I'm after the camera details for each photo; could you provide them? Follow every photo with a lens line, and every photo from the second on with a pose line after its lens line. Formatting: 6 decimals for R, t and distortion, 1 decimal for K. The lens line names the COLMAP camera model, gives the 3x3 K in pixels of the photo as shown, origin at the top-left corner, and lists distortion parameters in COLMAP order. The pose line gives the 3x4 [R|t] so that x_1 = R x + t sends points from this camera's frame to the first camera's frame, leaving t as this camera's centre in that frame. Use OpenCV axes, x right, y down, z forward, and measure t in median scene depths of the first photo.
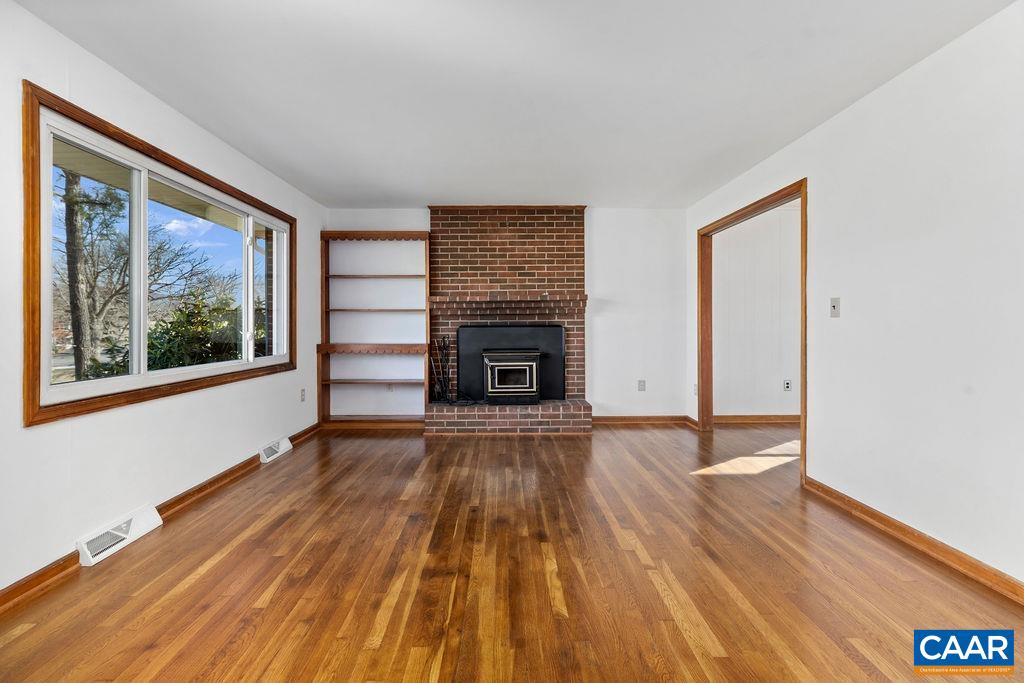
lens RADIAL K [[472.1, 0, 508.4], [0, 472.1, 328.0], [0, 0, 1]] dist [0.003171, 0.000097]
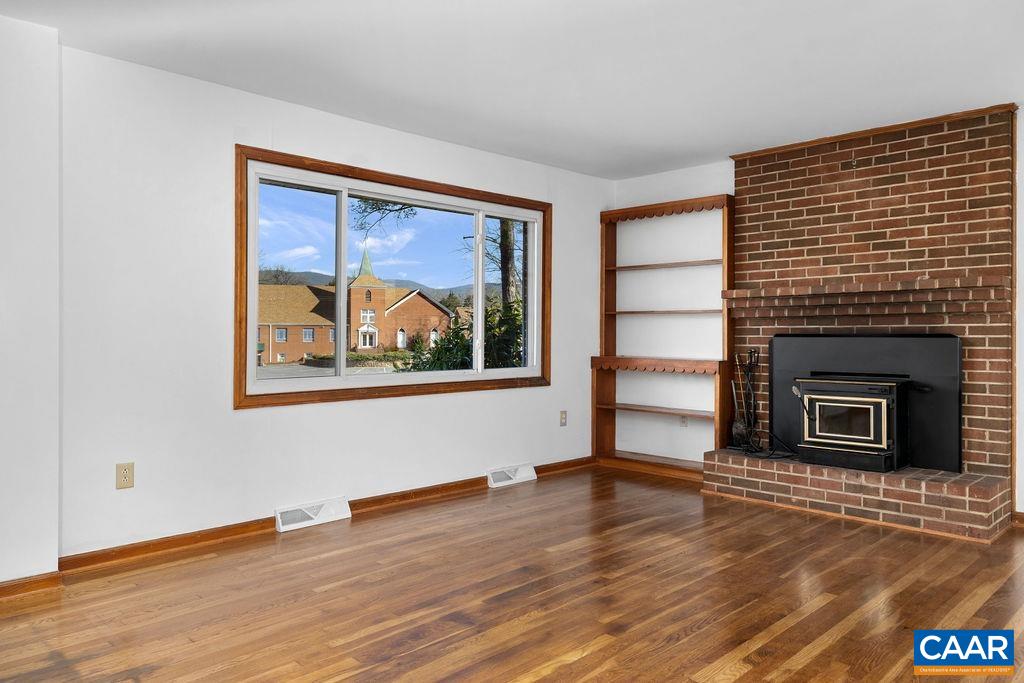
lens RADIAL K [[727.2, 0, 513.3], [0, 727.2, 335.3], [0, 0, 1]] dist [0.004606, 0.000523]
pose [[0.699471, 0.006796, -0.714629, 0.365911], [-0.008433, 0.999964, 0.001255, -0.001677], [0.714611, 0.005148, 0.699503, 0.056038]]
